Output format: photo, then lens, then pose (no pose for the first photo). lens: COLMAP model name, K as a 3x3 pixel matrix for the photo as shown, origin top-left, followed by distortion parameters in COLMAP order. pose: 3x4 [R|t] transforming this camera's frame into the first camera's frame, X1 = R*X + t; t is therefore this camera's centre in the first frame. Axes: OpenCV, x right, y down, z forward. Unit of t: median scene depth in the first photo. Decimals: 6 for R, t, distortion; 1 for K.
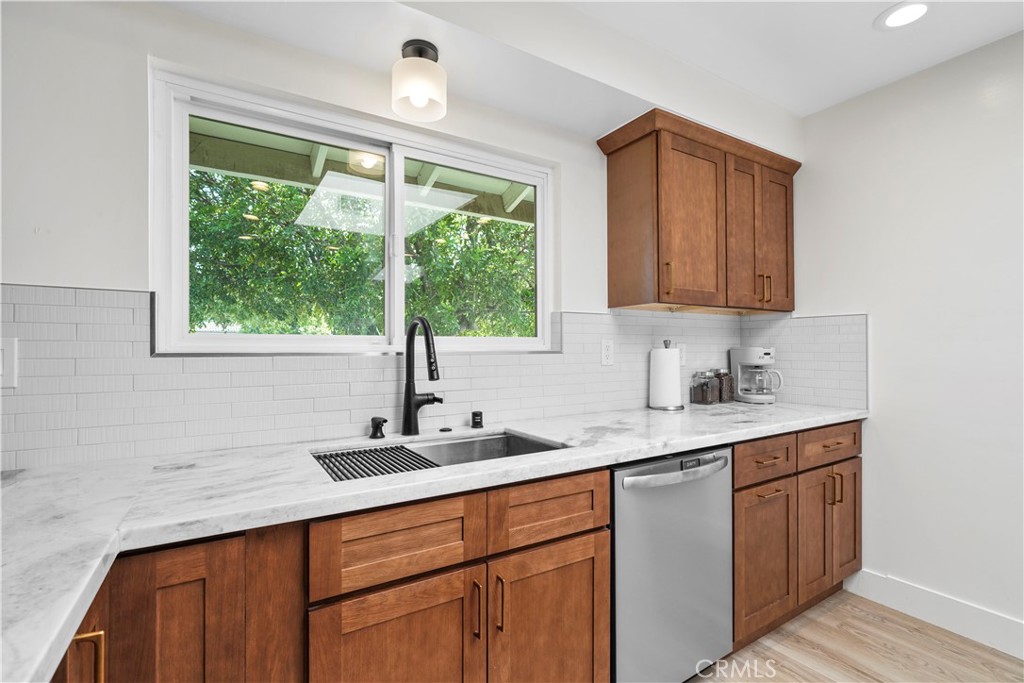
lens RADIAL K [[467.9, 0, 511.4], [0, 467.9, 345.0], [0, 0, 1]] dist [-0.001521, 0.000085]
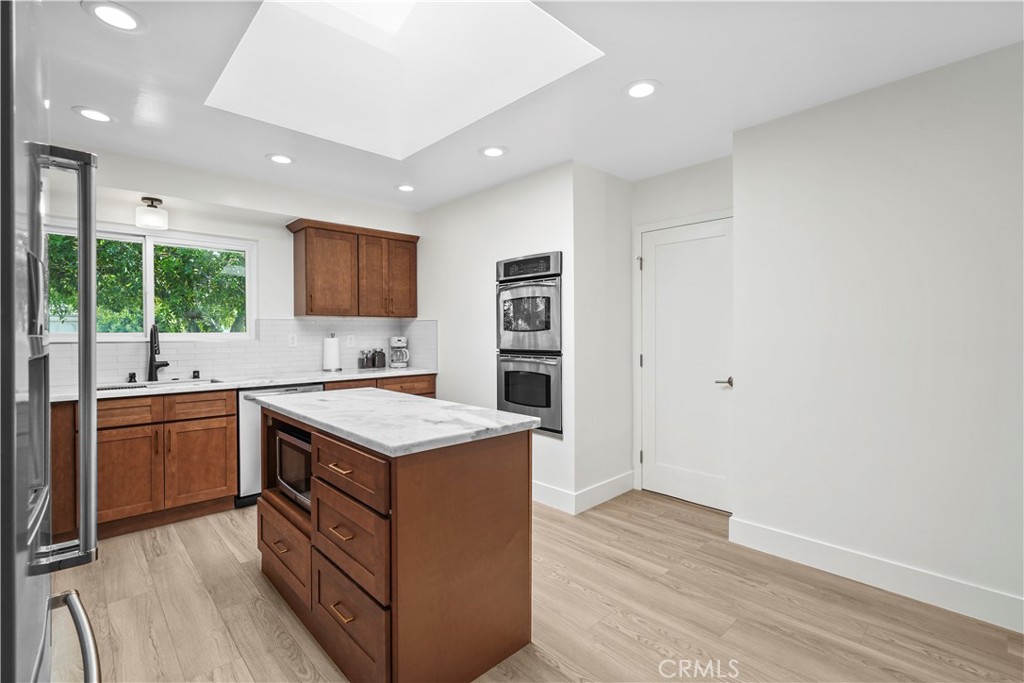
lens RADIAL K [[467.9, 0, 512.9], [0, 467.9, 337.3], [0, 0, 1]] dist [-0.001521, 0.000085]
pose [[0.979376, -0.002079, 0.202034, 0.892160], [-0.001651, 0.999831, 0.018289, -0.040235], [-0.202038, -0.018245, 0.979208, -1.290454]]
